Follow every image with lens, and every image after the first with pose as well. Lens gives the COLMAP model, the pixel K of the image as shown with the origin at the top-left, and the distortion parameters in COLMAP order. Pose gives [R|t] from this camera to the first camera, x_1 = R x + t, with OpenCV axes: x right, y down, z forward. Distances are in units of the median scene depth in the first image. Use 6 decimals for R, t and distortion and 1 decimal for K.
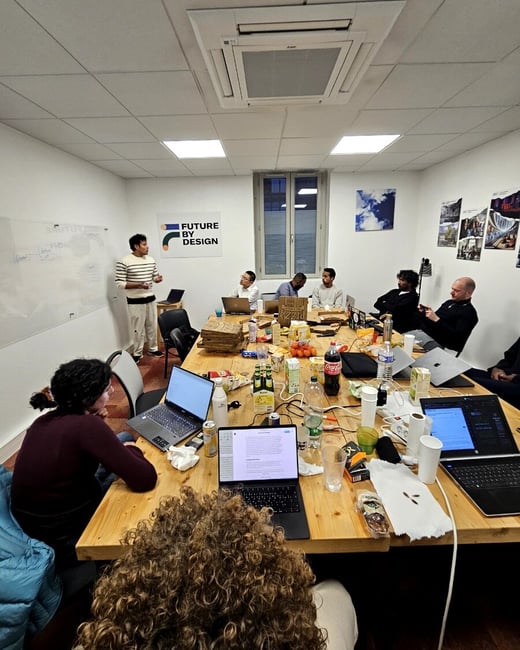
lens RADIAL K [[294.0, 0, 259.3], [0, 294.0, 307.3], [0, 0, 1]] dist [-0.002550, -0.000395]
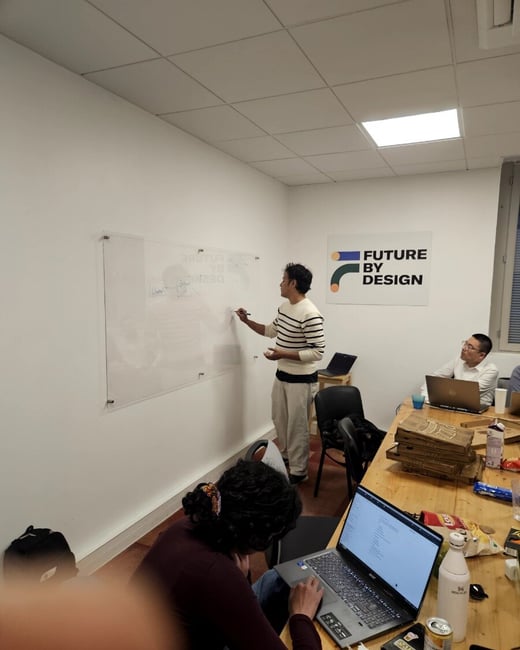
lens RADIAL K [[465.1, 0, 258.0], [0, 465.1, 336.7], [0, 0, 1]] dist [0.055270, -0.030830]
pose [[0.910540, 0.080815, -0.405446, -0.053878], [-0.122843, 0.989302, -0.078685, 0.003191], [0.394749, 0.121451, 0.910726, 0.024374]]
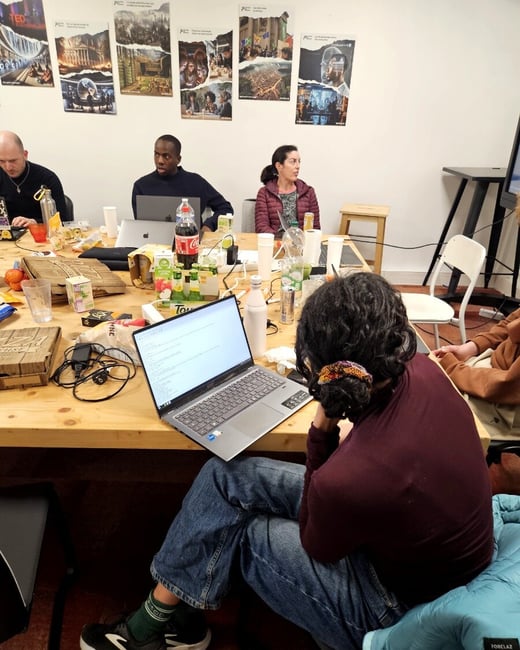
lens RADIAL K [[465.1, 0, 276.2], [0, 465.1, 325.1], [0, 0, 1]] dist [0.055270, -0.030830]
pose [[-0.002903, -0.403704, 0.914885, -0.668510], [0.187220, 0.898492, 0.397065, -0.025977], [-0.982314, 0.172437, 0.072973, 0.572516]]
